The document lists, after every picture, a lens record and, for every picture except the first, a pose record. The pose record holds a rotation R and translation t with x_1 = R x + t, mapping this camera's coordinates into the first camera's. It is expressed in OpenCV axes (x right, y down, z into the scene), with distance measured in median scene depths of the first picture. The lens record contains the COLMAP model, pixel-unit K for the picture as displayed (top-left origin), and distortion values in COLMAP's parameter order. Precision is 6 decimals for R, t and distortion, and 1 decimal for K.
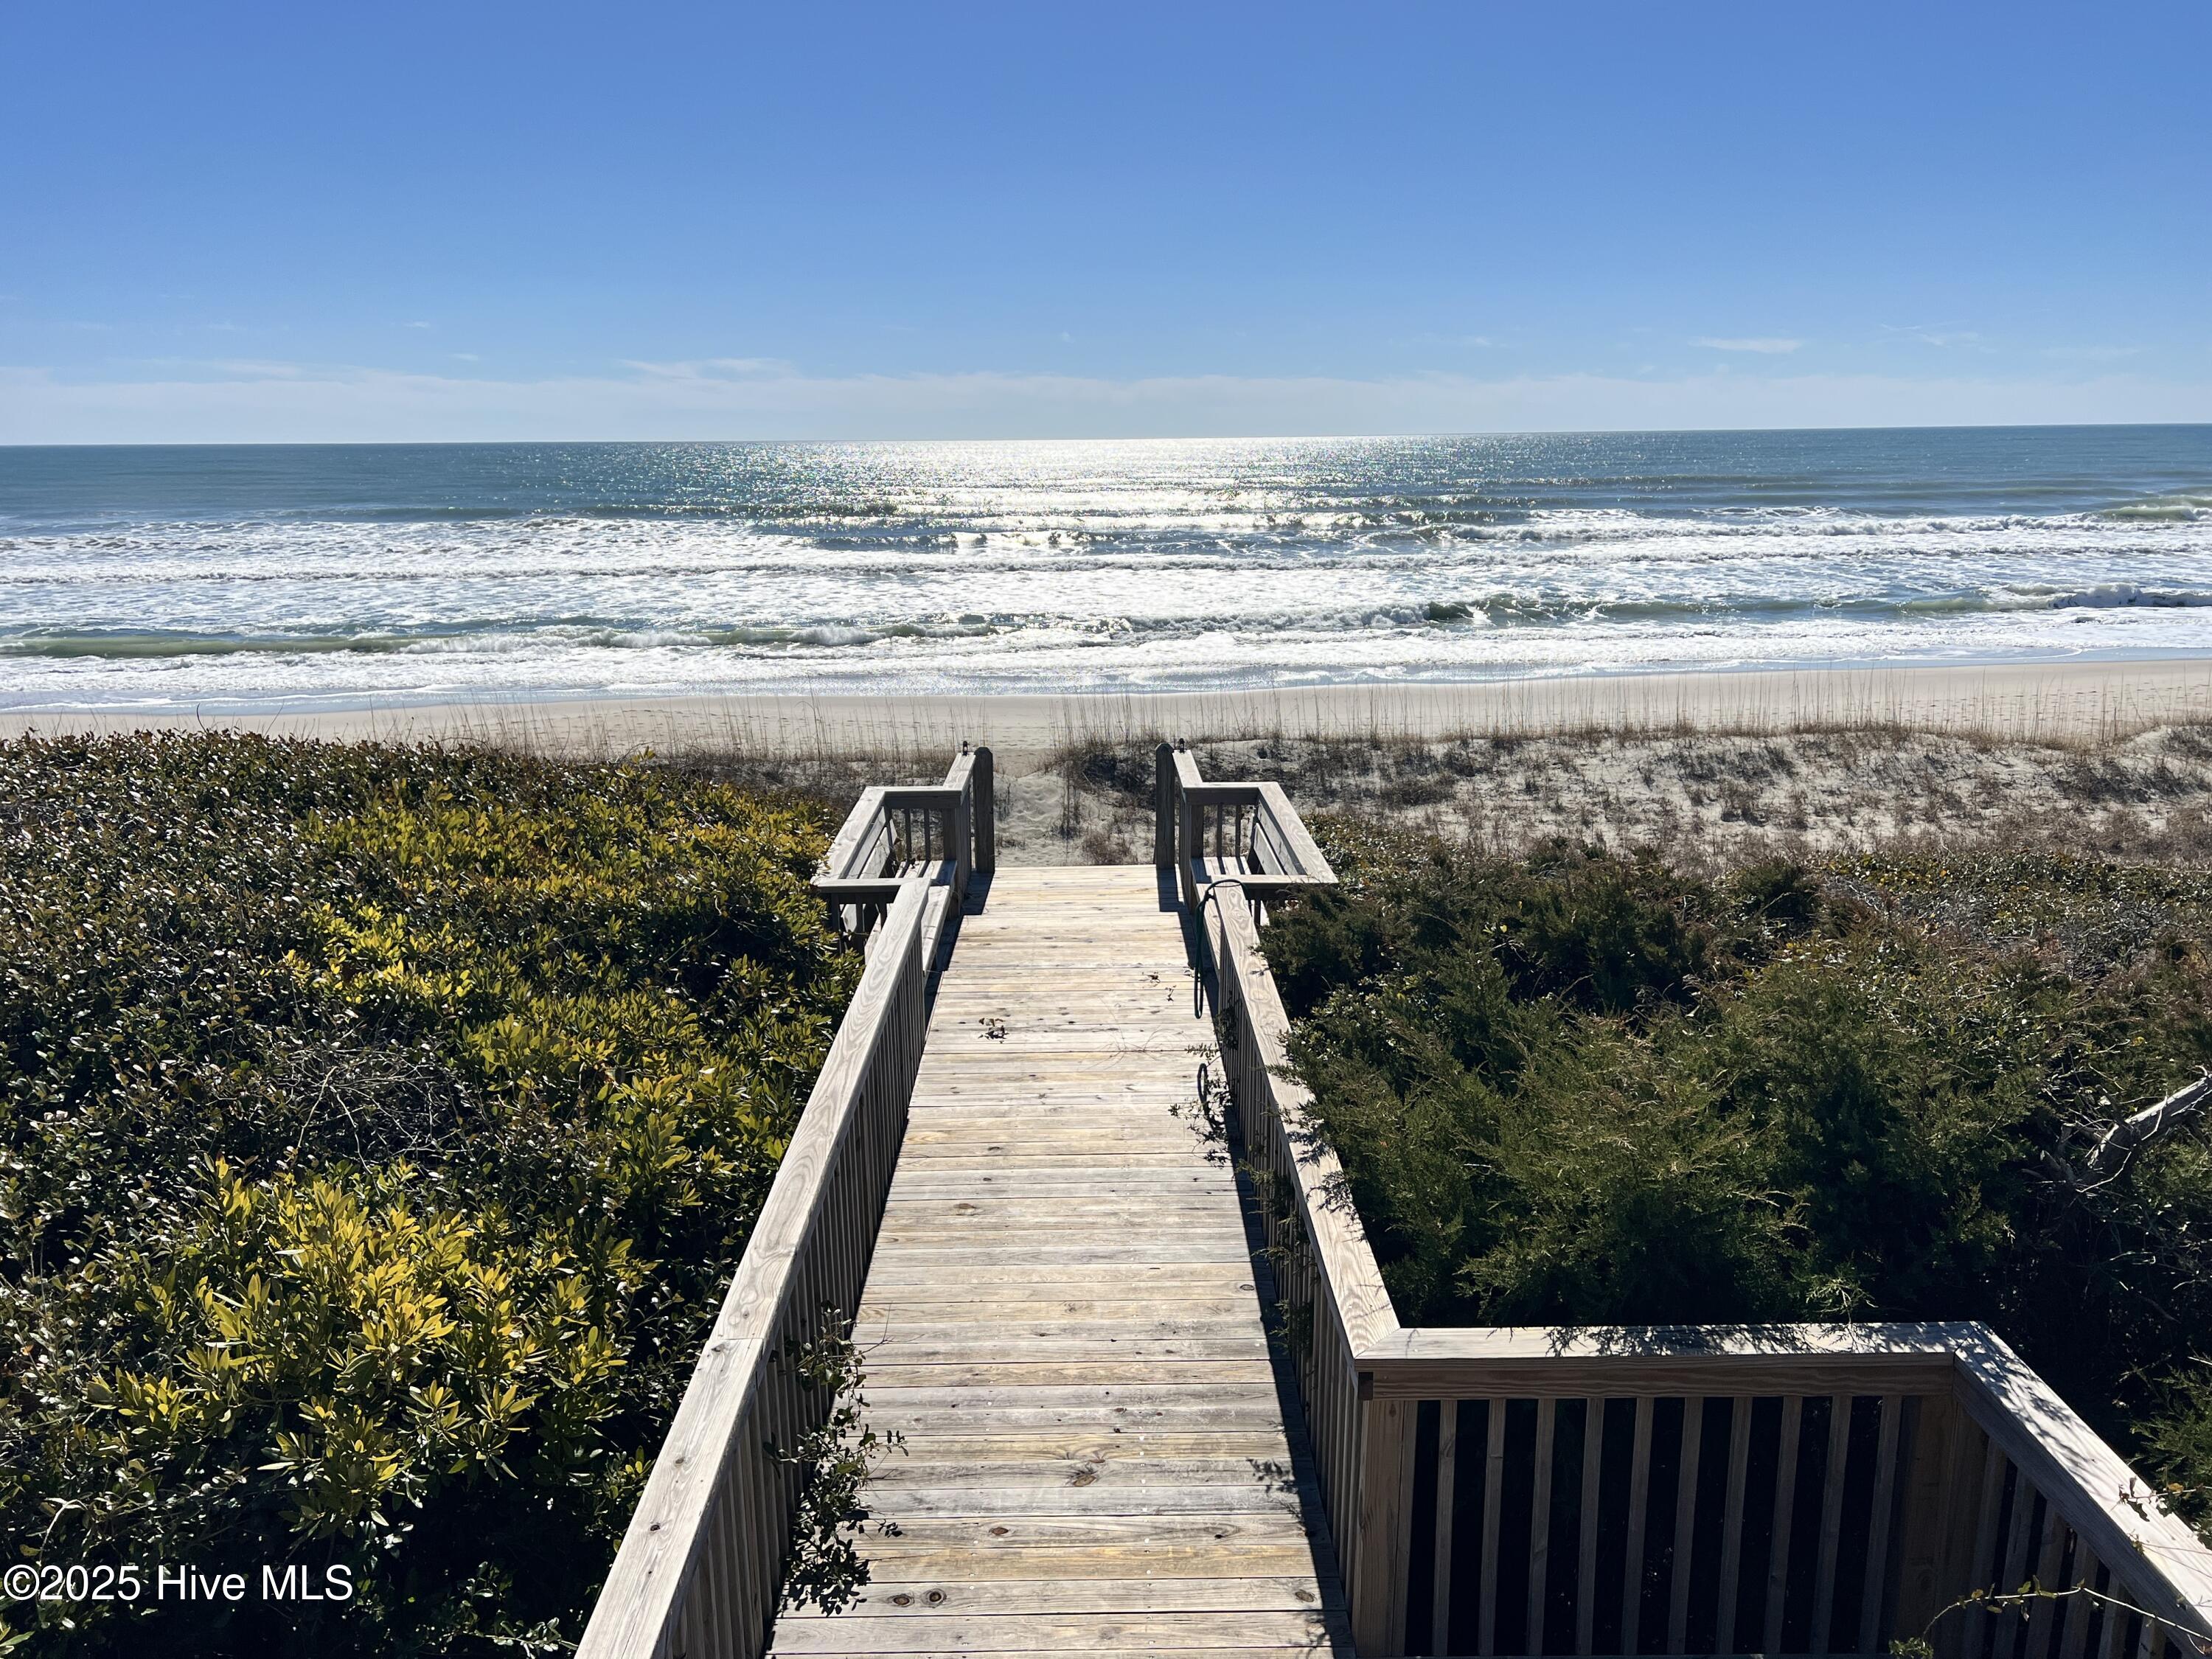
lens RADIAL K [[1668.4, 0, 1102.8], [0, 1668.4, 839.6], [0, 0, 1]] dist [0.052613, -0.054435]
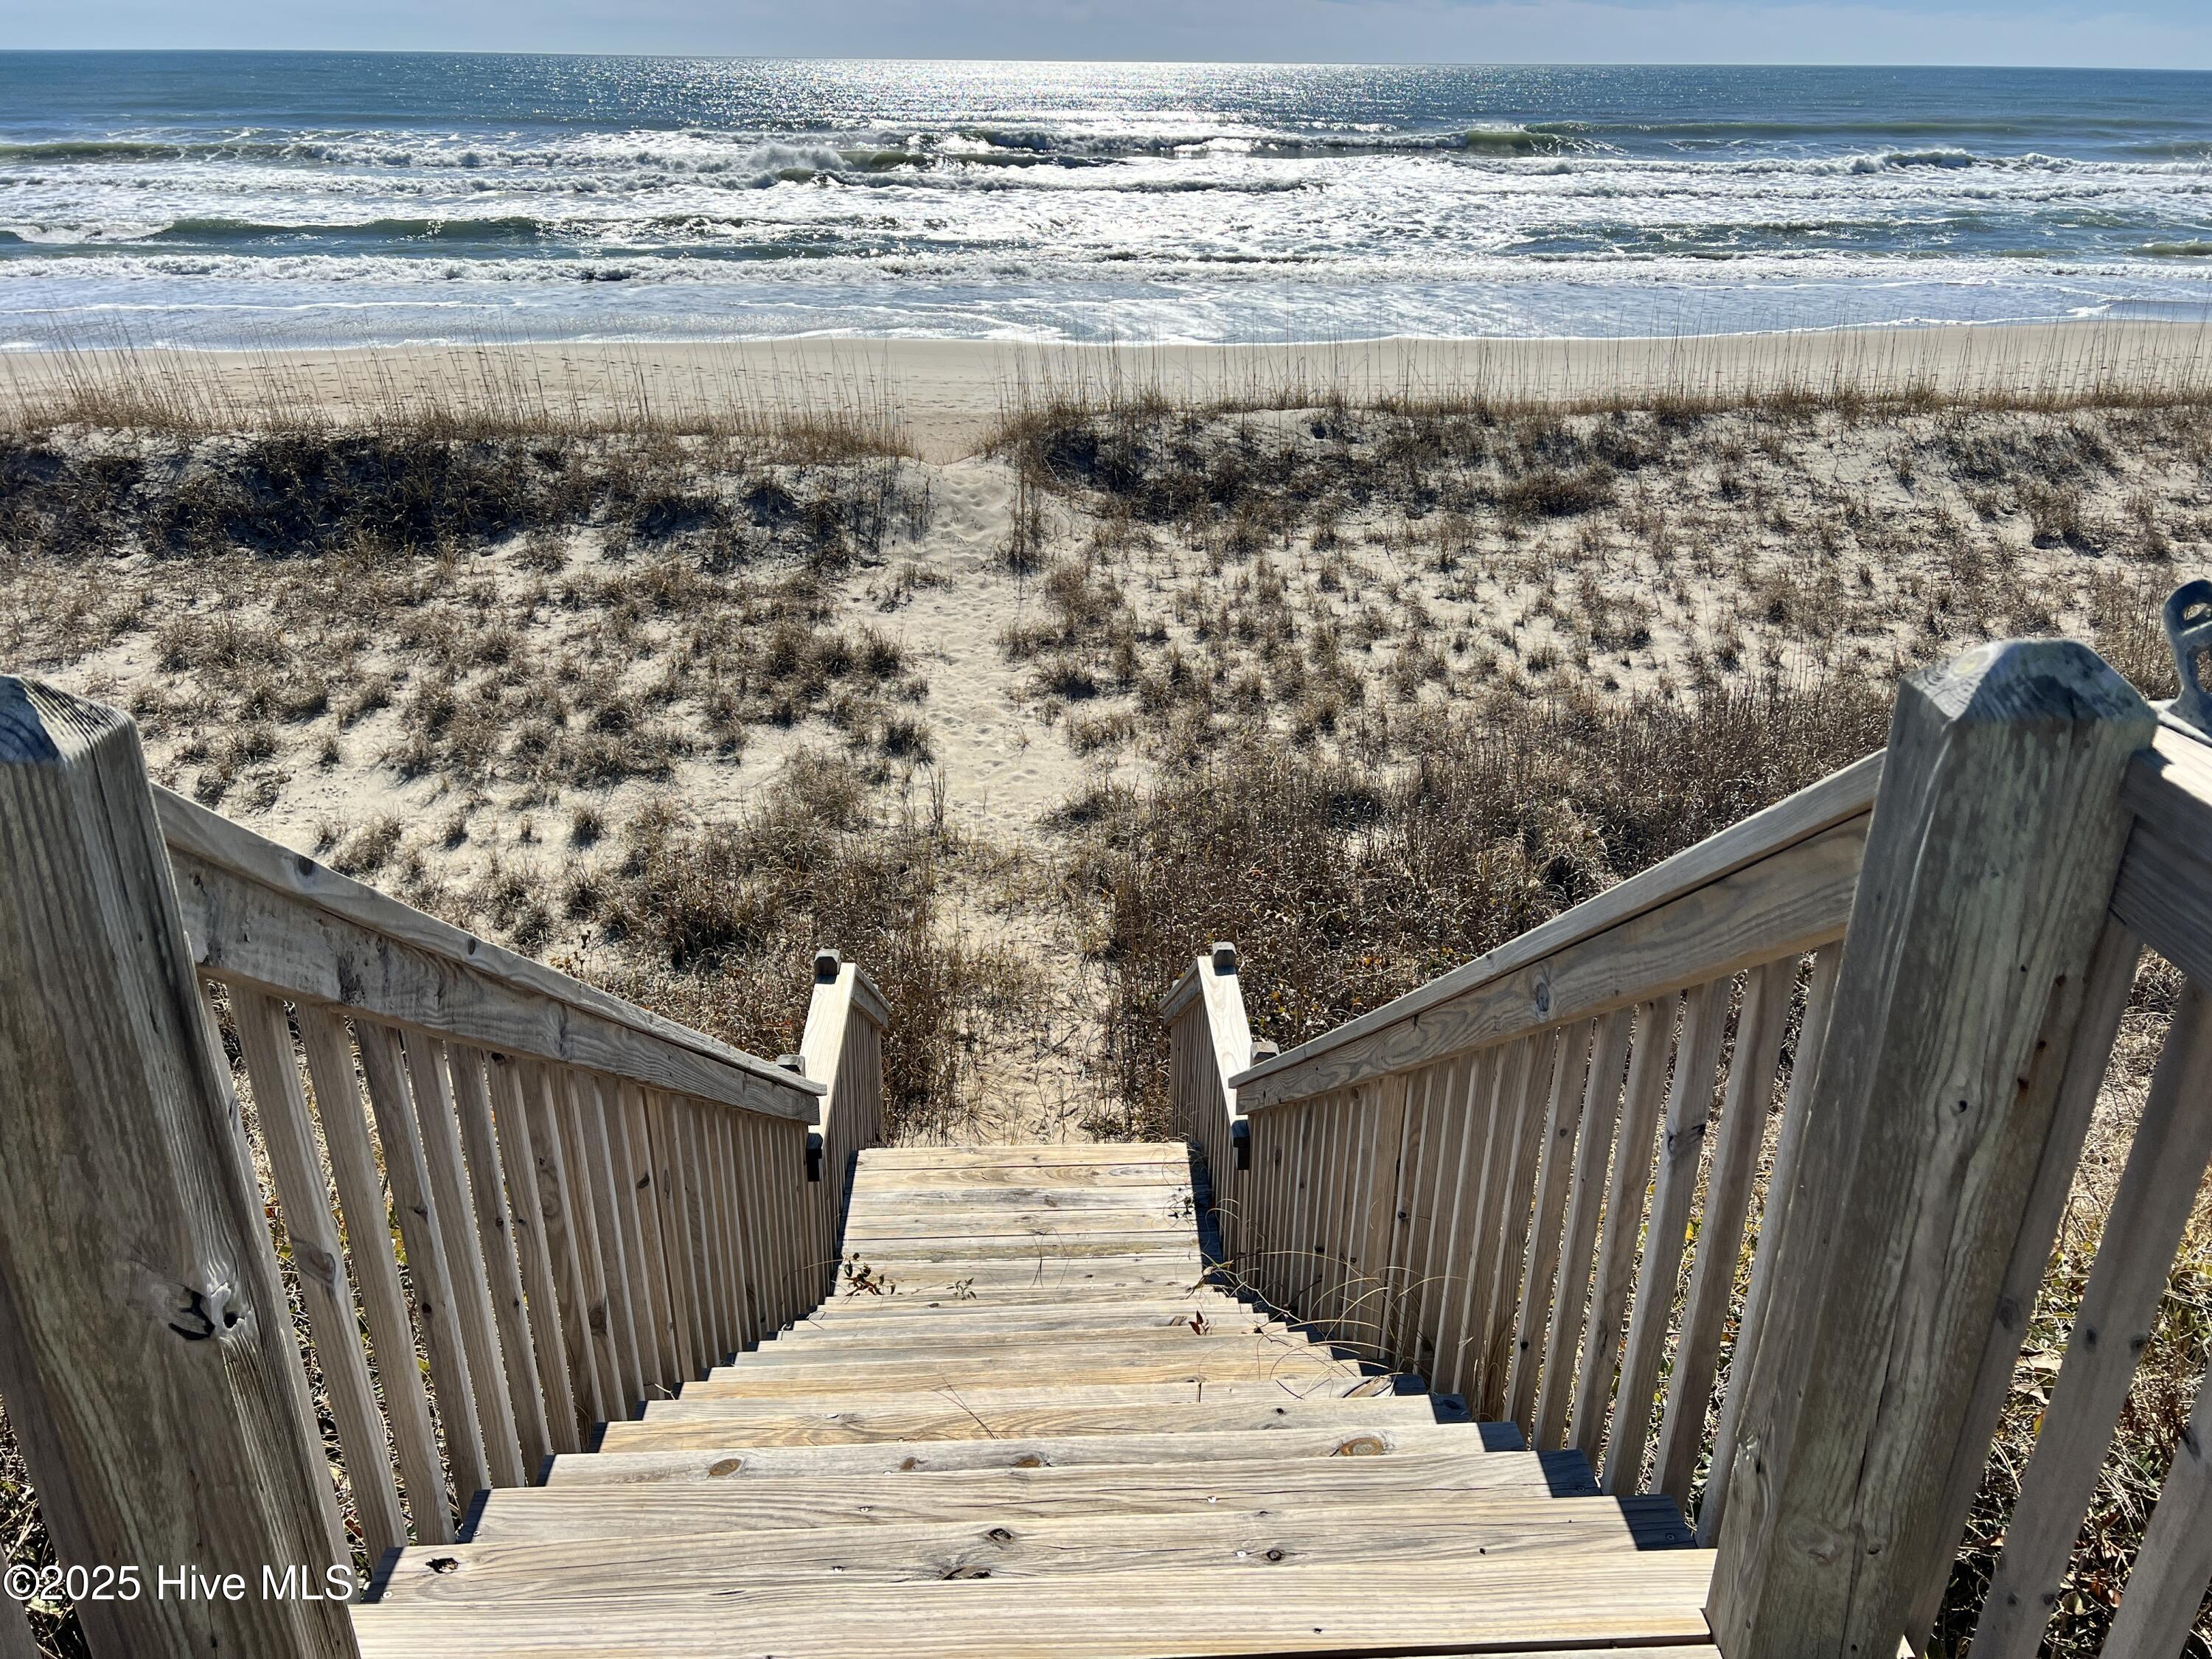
lens RADIAL K [[1668.4, 0, 1118.0], [0, 1668.4, 810.0], [0, 0, 1]] dist [0.052613, -0.054435]
pose [[0.999332, 0.005362, 0.036146, -0.006357], [-0.011978, 0.982588, 0.185409, -0.026564], [-0.034522, -0.185719, 0.981996, 0.336227]]
